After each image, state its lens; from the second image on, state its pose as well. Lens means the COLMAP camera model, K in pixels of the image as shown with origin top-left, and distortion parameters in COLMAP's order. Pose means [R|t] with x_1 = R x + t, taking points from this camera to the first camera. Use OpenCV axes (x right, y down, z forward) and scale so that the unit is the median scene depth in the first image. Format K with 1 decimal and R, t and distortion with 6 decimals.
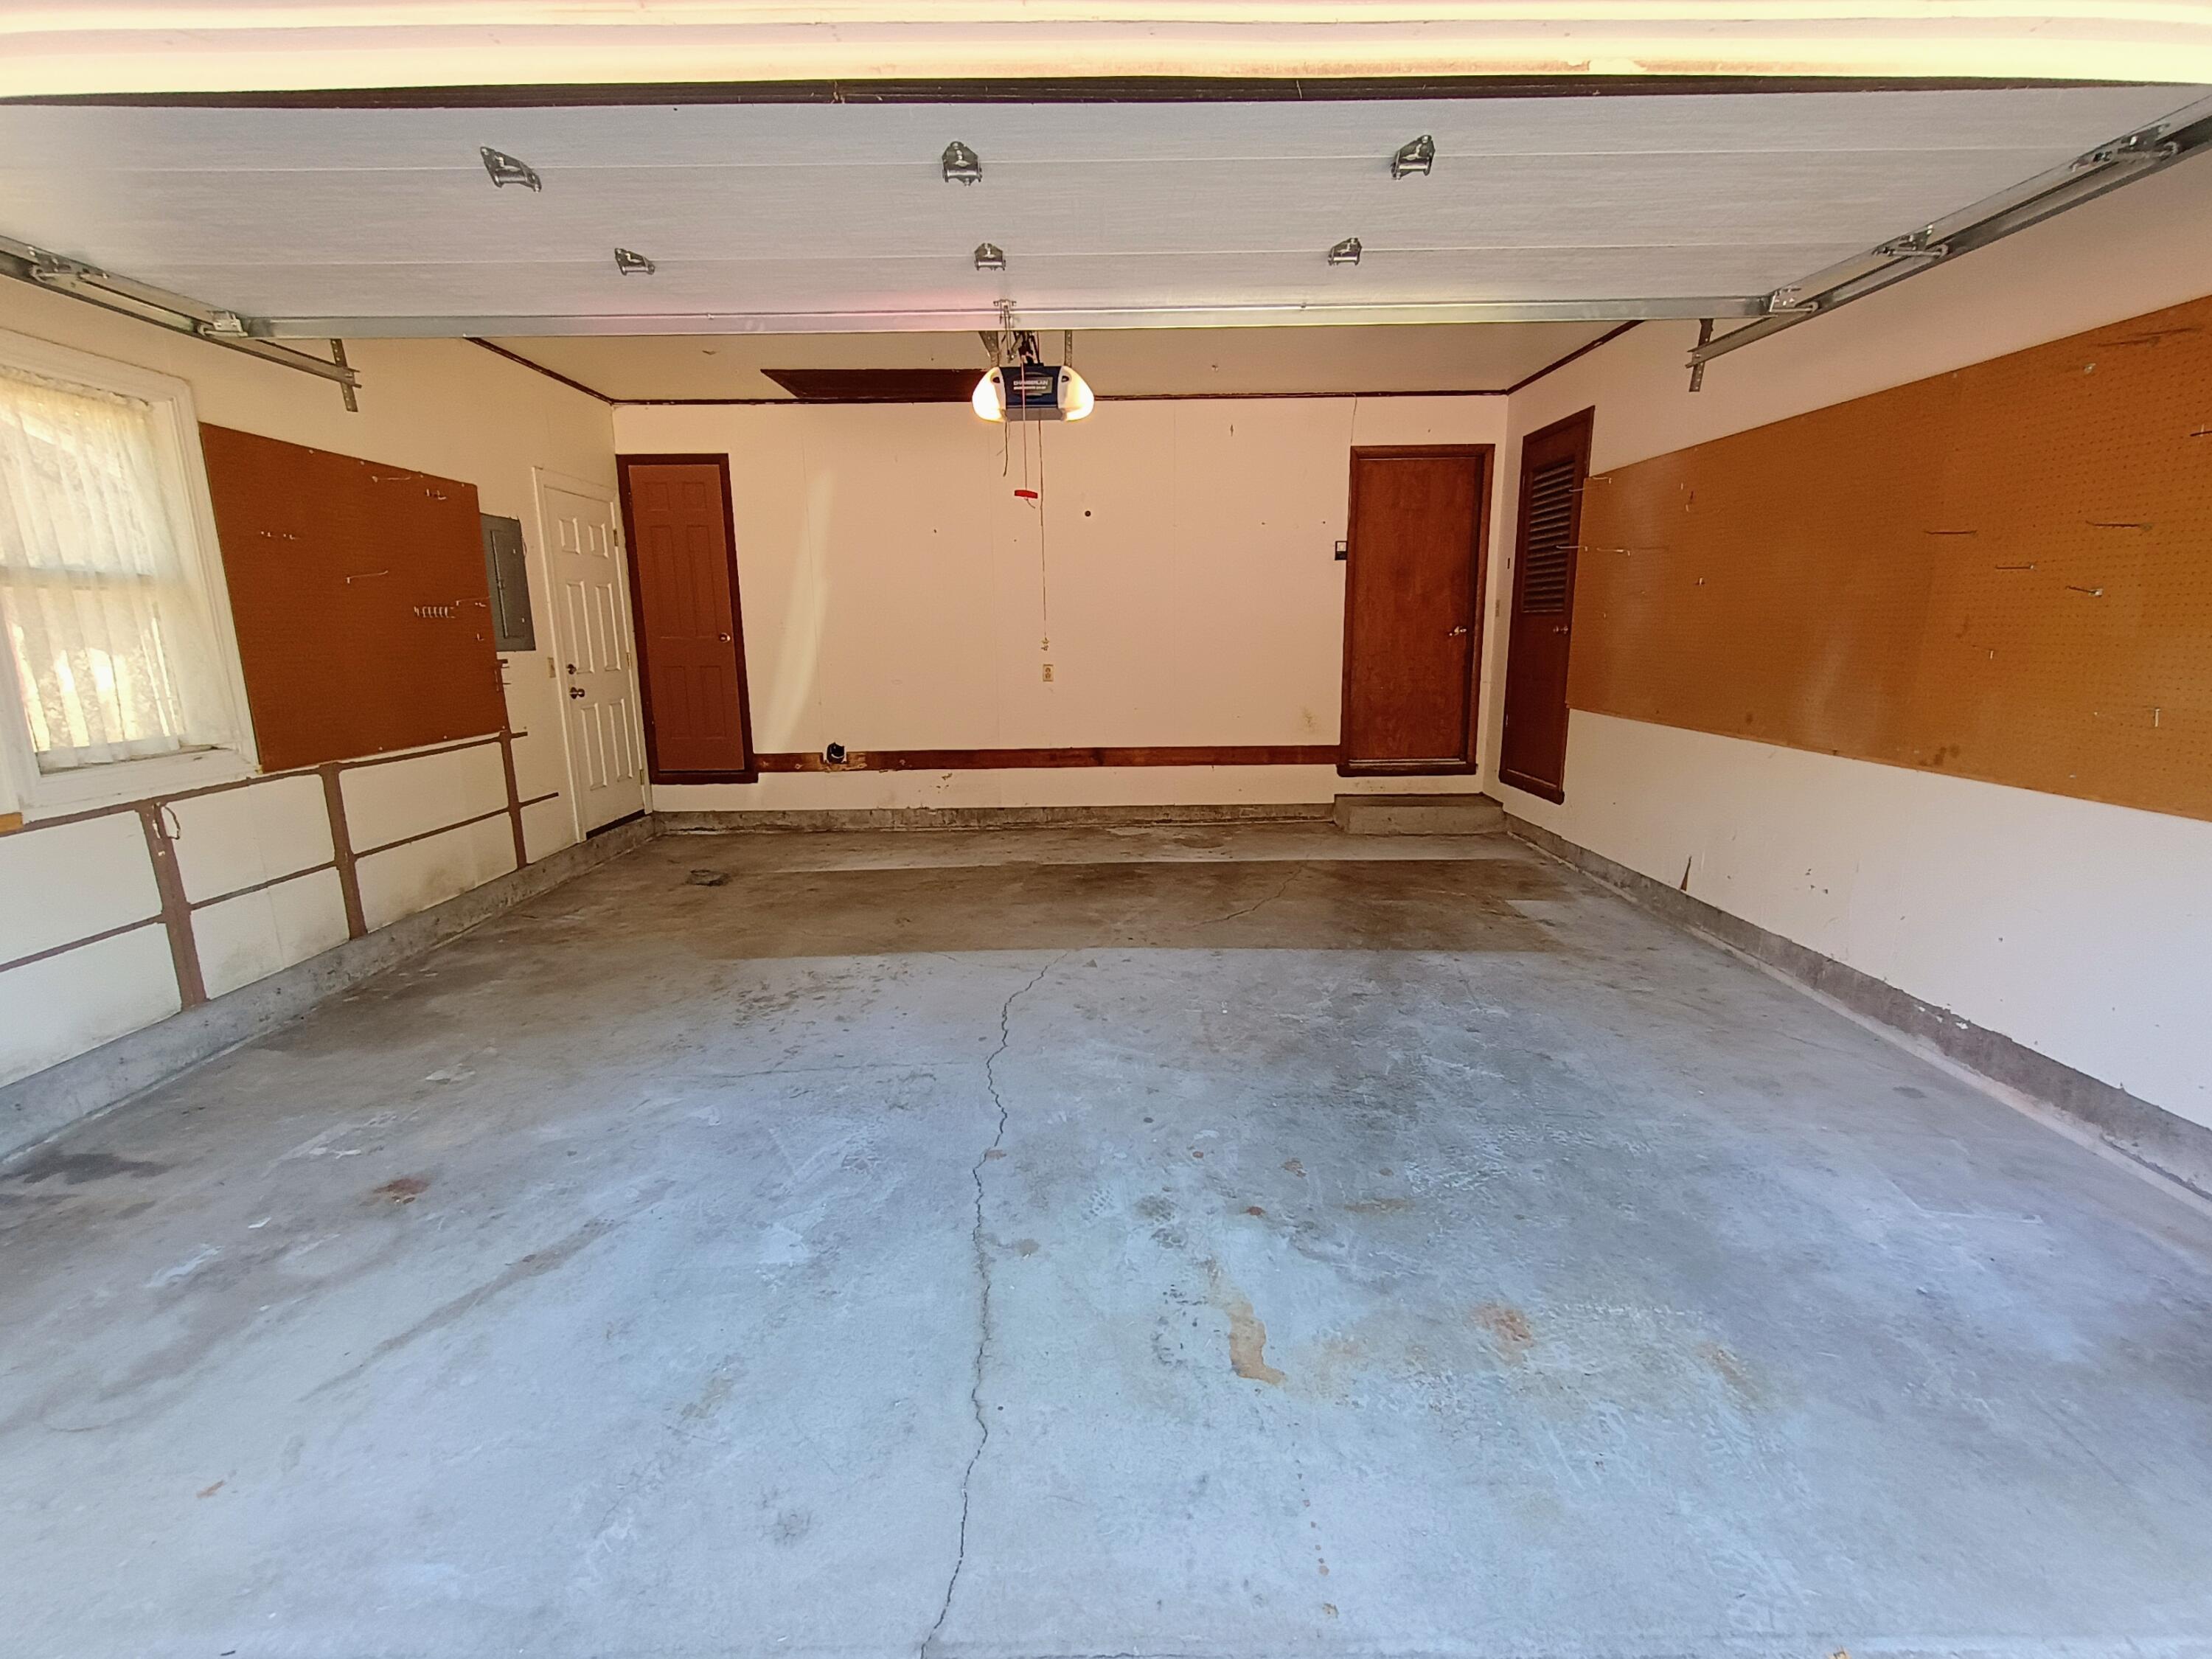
lens RADIAL K [[994.7, 0, 1097.2], [0, 994.7, 836.1], [0, 0, 1]] dist [0.002802, -0.000123]
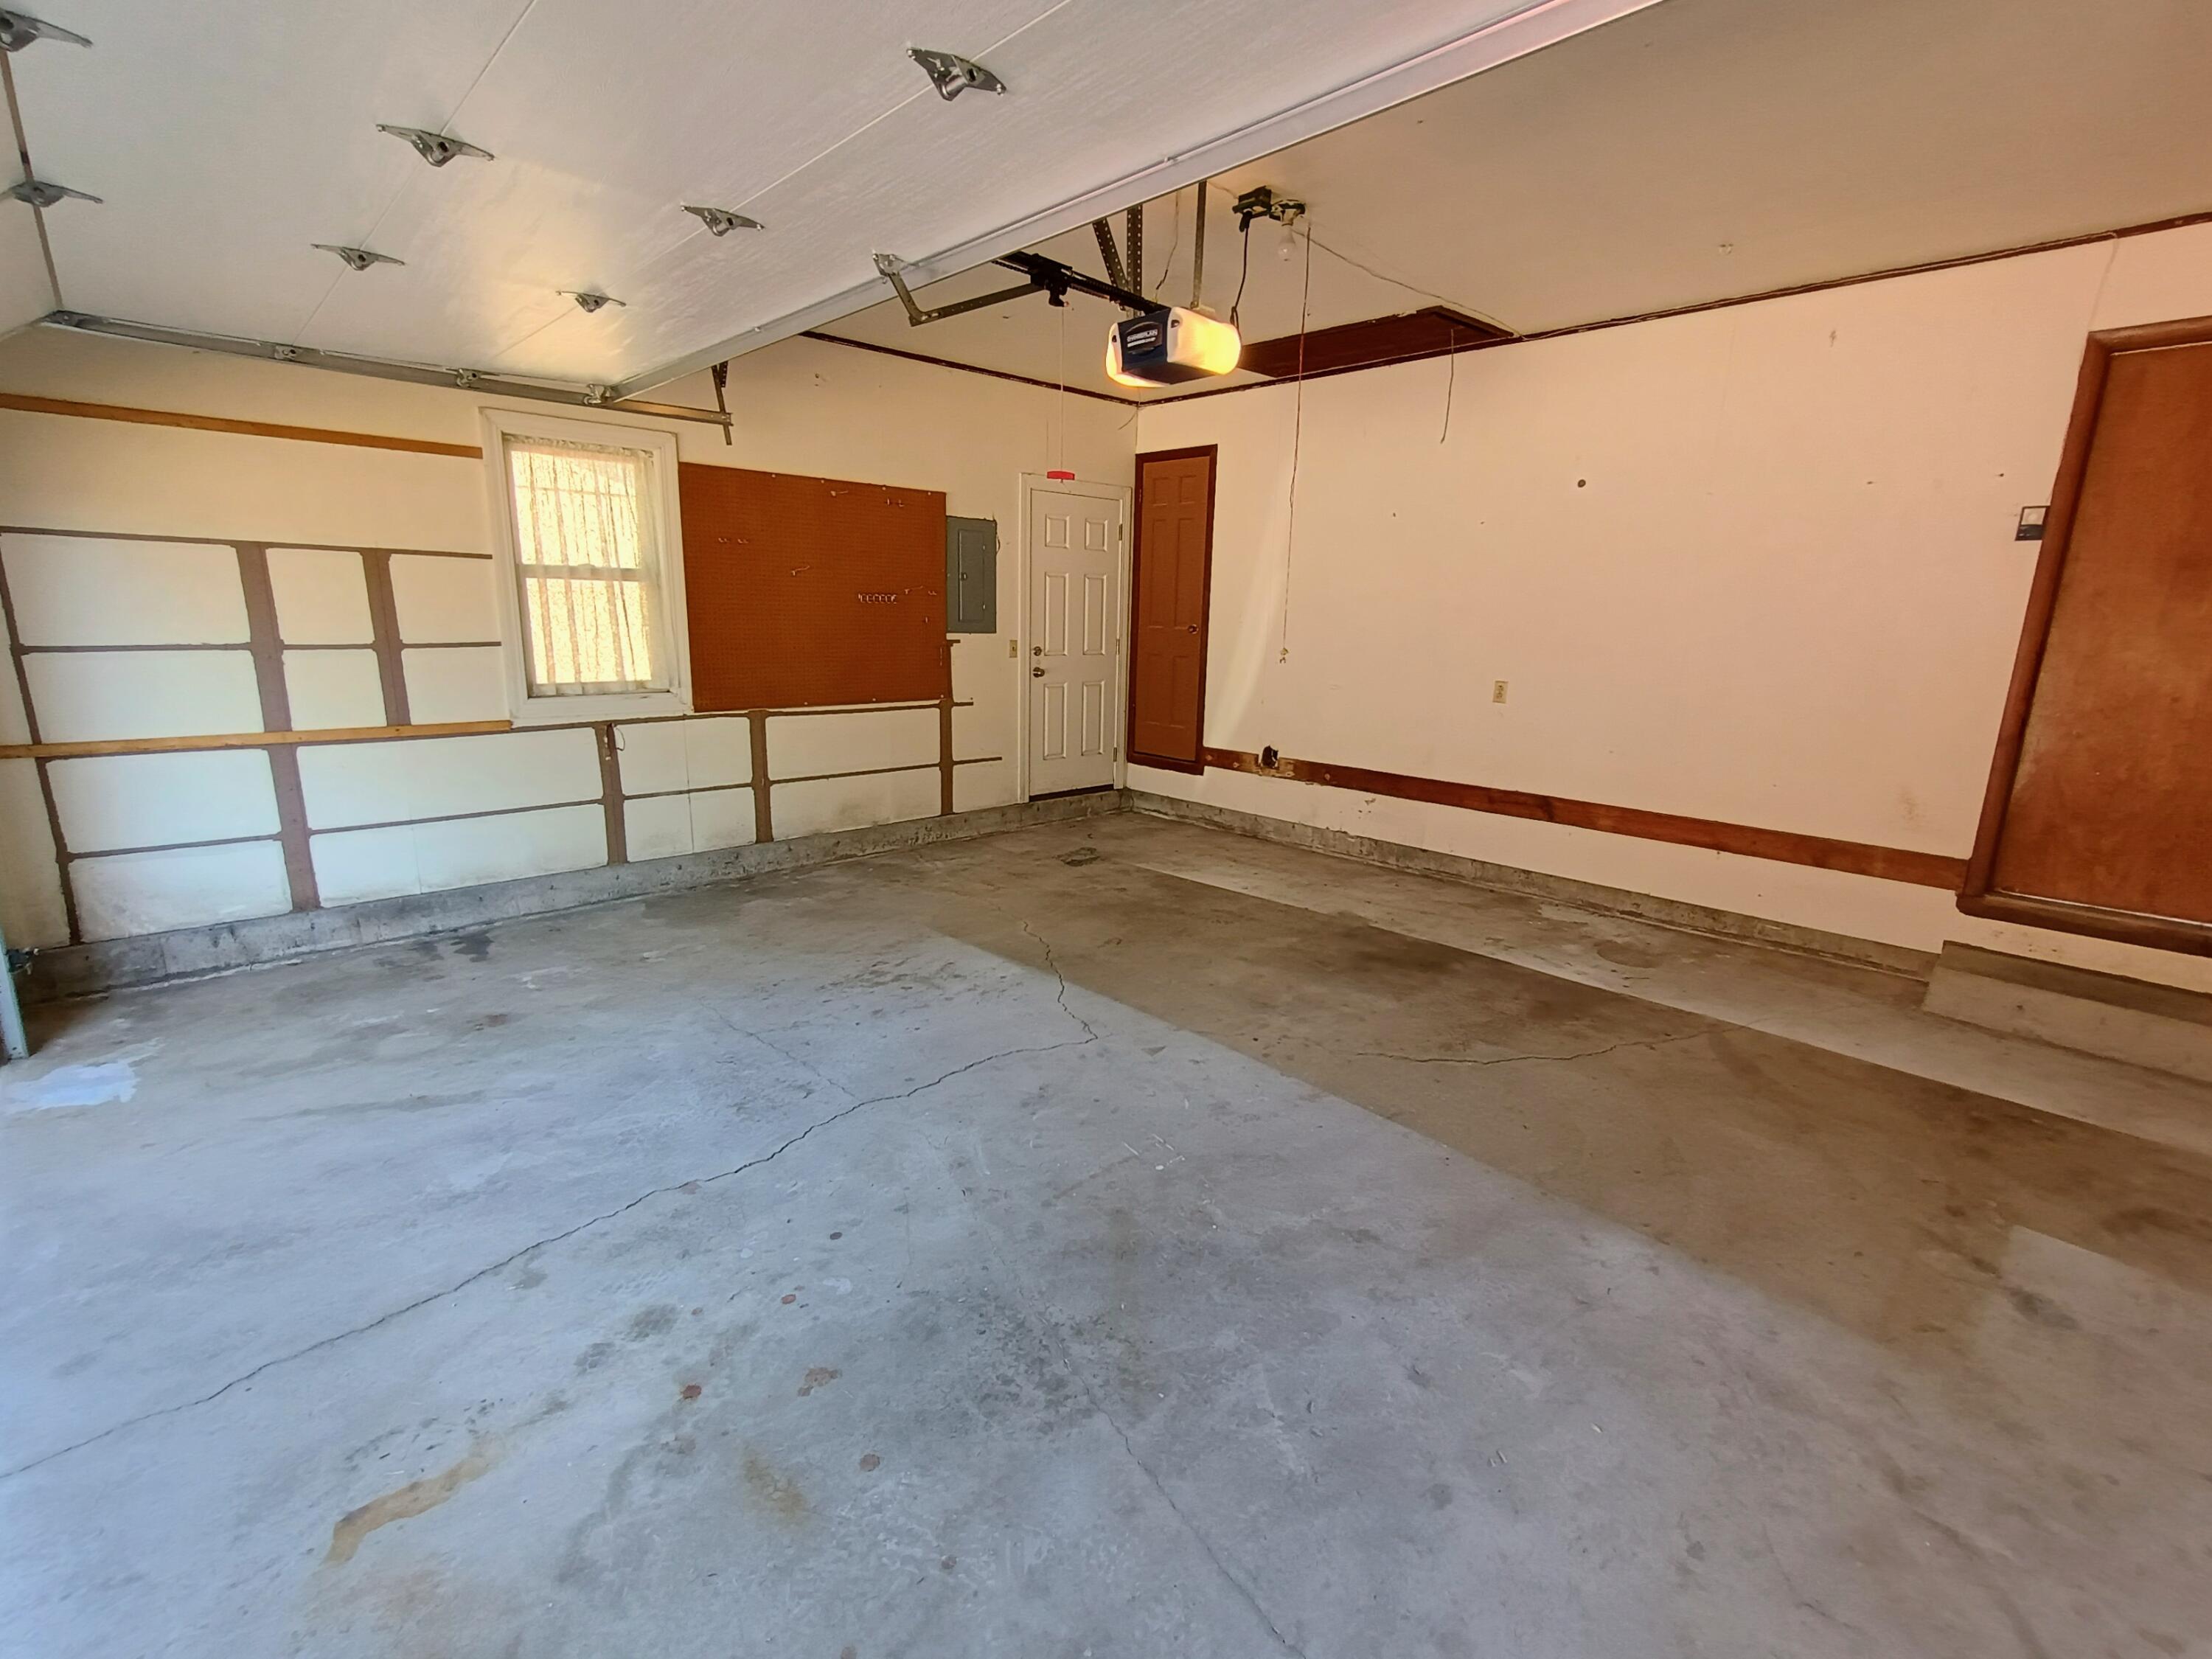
lens RADIAL K [[994.7, 0, 1097.2], [0, 994.7, 836.1], [0, 0, 1]] dist [0.002802, -0.000123]
pose [[0.685956, 0.190570, -0.702244, 0.438973], [-0.181604, 0.979391, 0.088389, -0.093331], [0.704616, 0.066899, 0.706428, 0.333152]]
